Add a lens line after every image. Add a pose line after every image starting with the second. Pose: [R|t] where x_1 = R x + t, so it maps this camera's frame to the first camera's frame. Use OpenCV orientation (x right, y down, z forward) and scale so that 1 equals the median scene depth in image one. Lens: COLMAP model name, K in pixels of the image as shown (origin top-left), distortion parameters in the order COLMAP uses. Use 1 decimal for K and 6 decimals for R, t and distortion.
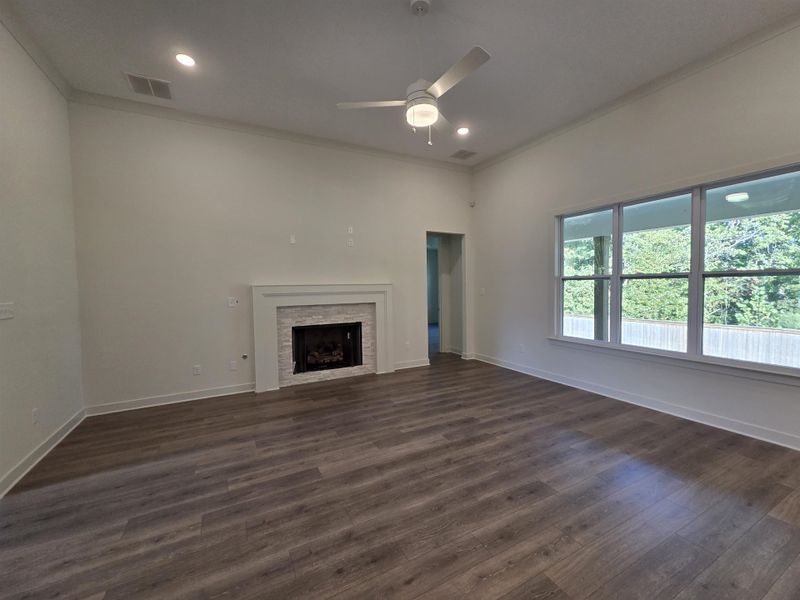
lens RADIAL K [[326.8, 0, 399.1], [0, 326.8, 298.1], [0, 0, 1]] dist [-0.000005, -0.000110]
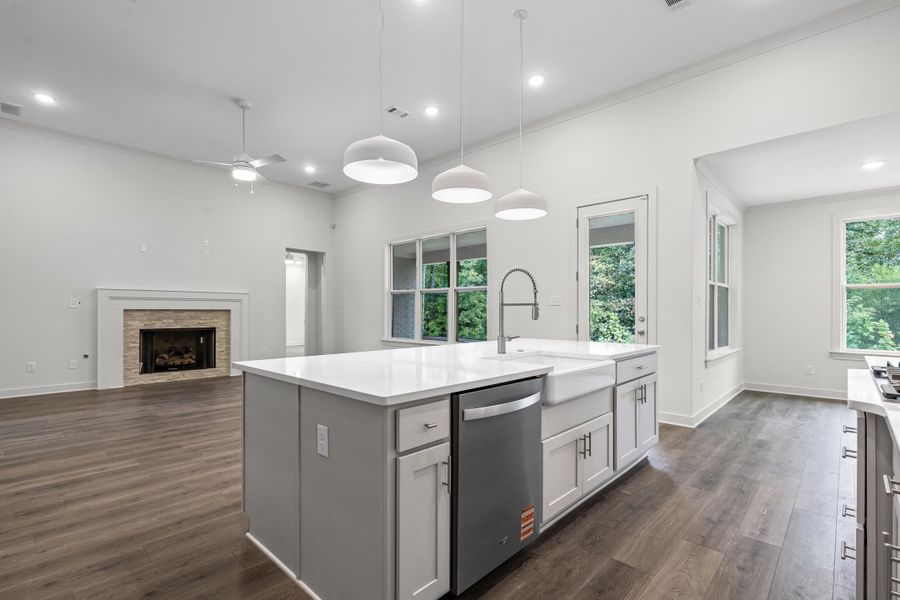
lens RADIAL K [[413.2, 0, 440.6], [0, 413.2, 311.9], [0, 0, 1]] dist [0.000592, -0.000128]
pose [[0.952362, 0.020523, 0.304279, 0.195260], [-0.010268, 0.999325, -0.035263, 0.069161], [-0.304798, 0.030458, 0.951930, -0.584264]]
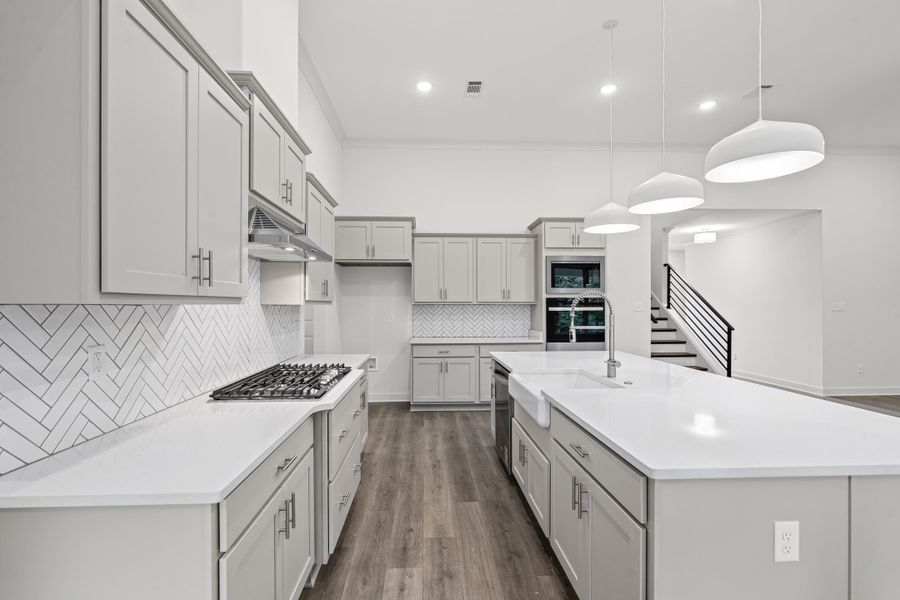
lens RADIAL K [[405.9, 0, 440.1], [0, 405.9, 303.4], [0, 0, 1]] dist [0.002121, -0.000064]
pose [[-0.431511, 0.020667, -0.901871, 1.029363], [-0.022413, 0.999183, 0.033620, -0.004850], [0.901829, 0.034721, -0.430695, -0.047058]]
